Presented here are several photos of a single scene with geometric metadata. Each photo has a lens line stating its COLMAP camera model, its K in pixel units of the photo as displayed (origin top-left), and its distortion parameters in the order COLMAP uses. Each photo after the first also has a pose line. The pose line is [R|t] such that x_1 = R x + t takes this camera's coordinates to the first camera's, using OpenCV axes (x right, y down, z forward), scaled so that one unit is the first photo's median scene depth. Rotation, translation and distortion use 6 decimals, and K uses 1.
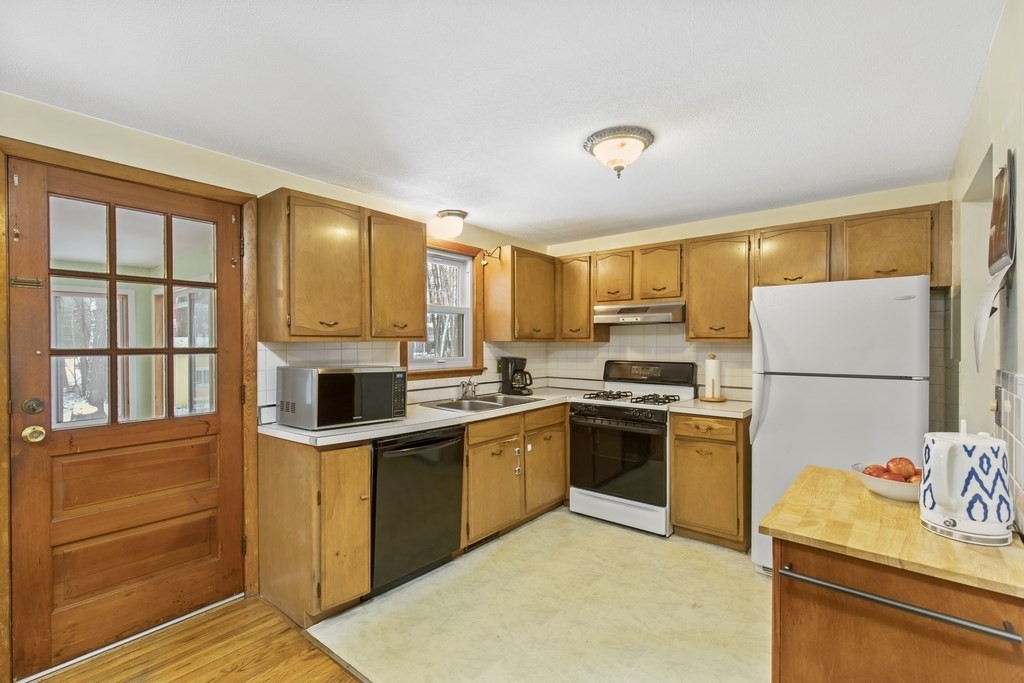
lens RADIAL K [[461.6, 0, 516.9], [0, 461.6, 346.1], [0, 0, 1]] dist [0.003225, -0.000901]
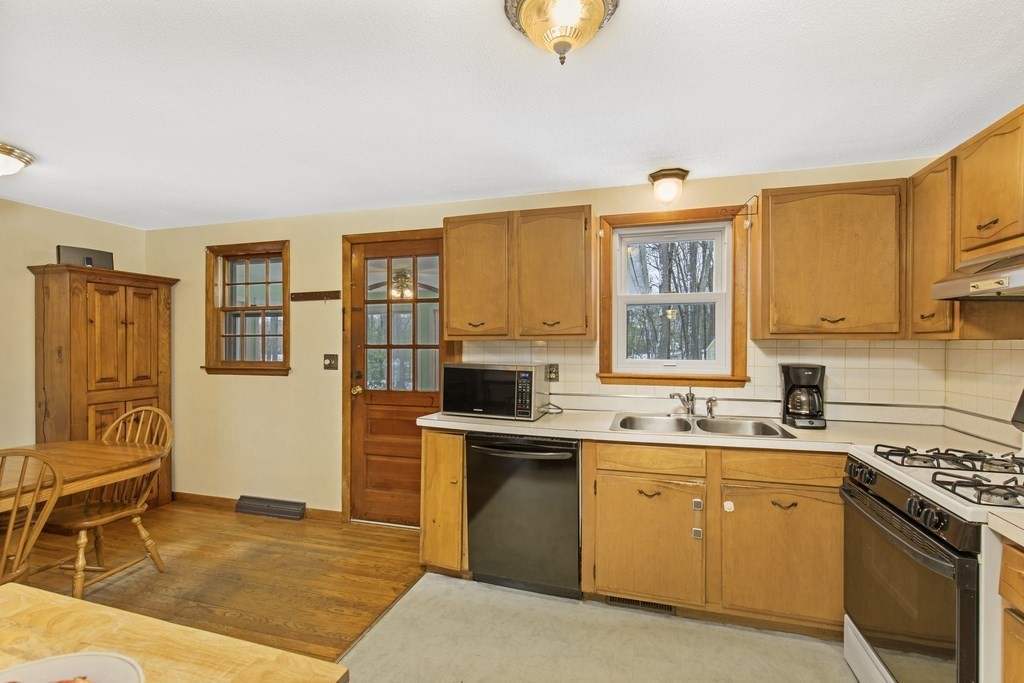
lens RADIAL K [[461.6, 0, 517.1], [0, 461.6, 343.5], [0, 0, 1]] dist [0.003225, -0.000901]
pose [[0.382238, 0.004847, -0.924051, 0.608780], [-0.007937, 0.999967, 0.001962, -0.003760], [0.924030, 0.006584, 0.382264, 0.586079]]
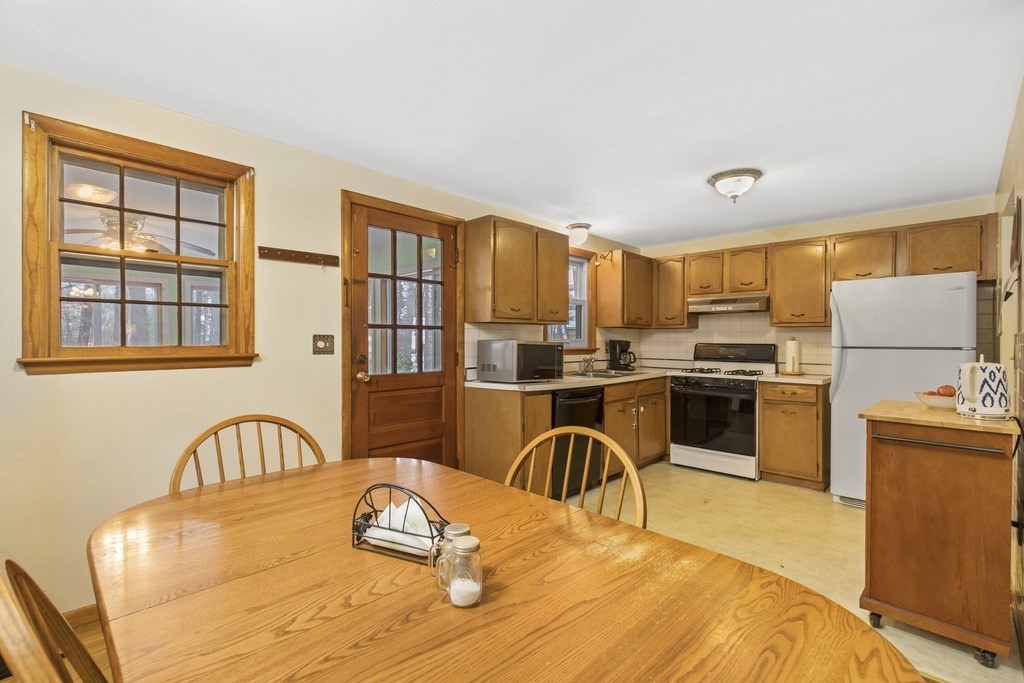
lens RADIAL K [[461.6, 0, 513.3], [0, 461.6, 342.4], [0, 0, 1]] dist [0.003225, -0.000901]
pose [[0.996286, 0.004257, -0.085999, -0.263431], [-0.004545, 0.999985, -0.003151, 0.050153], [0.085984, 0.003530, 0.996290, -0.361365]]
